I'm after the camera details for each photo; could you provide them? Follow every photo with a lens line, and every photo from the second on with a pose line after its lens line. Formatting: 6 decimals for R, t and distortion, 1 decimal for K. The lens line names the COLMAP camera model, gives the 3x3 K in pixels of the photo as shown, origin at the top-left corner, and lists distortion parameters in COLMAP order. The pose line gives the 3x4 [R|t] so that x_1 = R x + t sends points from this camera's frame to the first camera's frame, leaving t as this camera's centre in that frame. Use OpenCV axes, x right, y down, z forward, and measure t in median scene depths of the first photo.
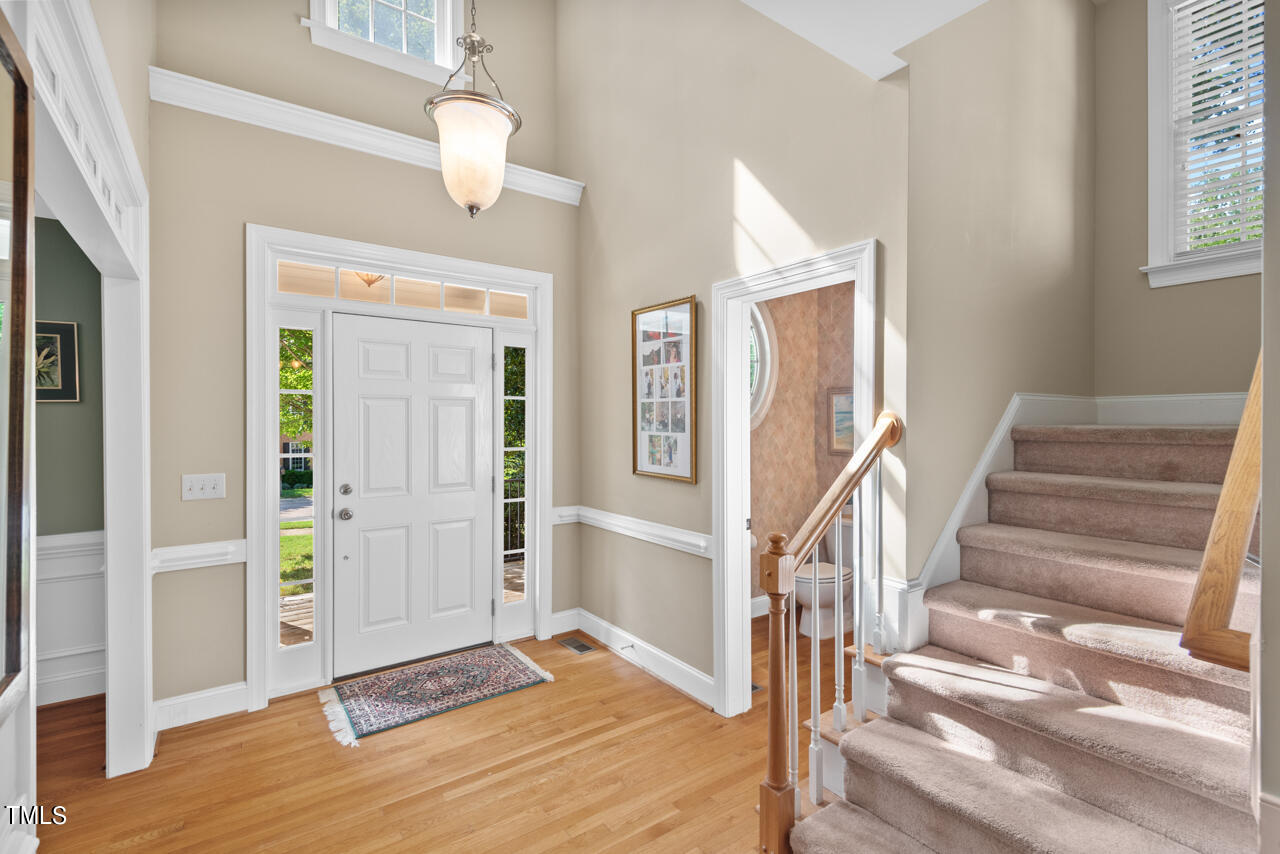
lens RADIAL K [[592.1, 0, 643.5], [0, 592.1, 408.9], [0, 0, 1]] dist [0.019633, -0.013528]
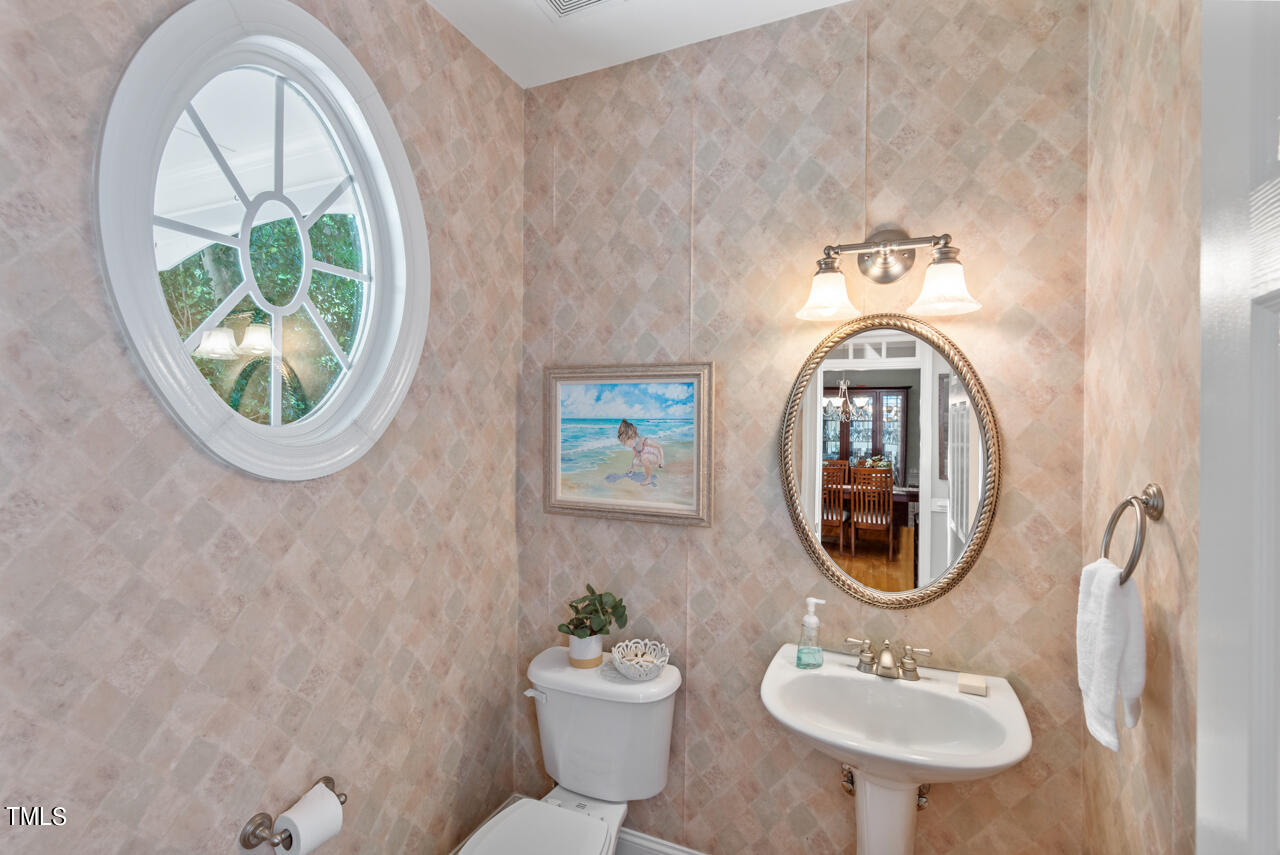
lens RADIAL K [[592.1, 0, 643.5], [0, 592.1, 409.4], [0, 0, 1]] dist [0.019633, -0.013528]
pose [[0.869627, 0.017127, 0.493413, 0.153344], [-0.009365, 0.999791, -0.018199, 0.006339], [-0.493621, 0.011205, 0.869605, 0.572002]]
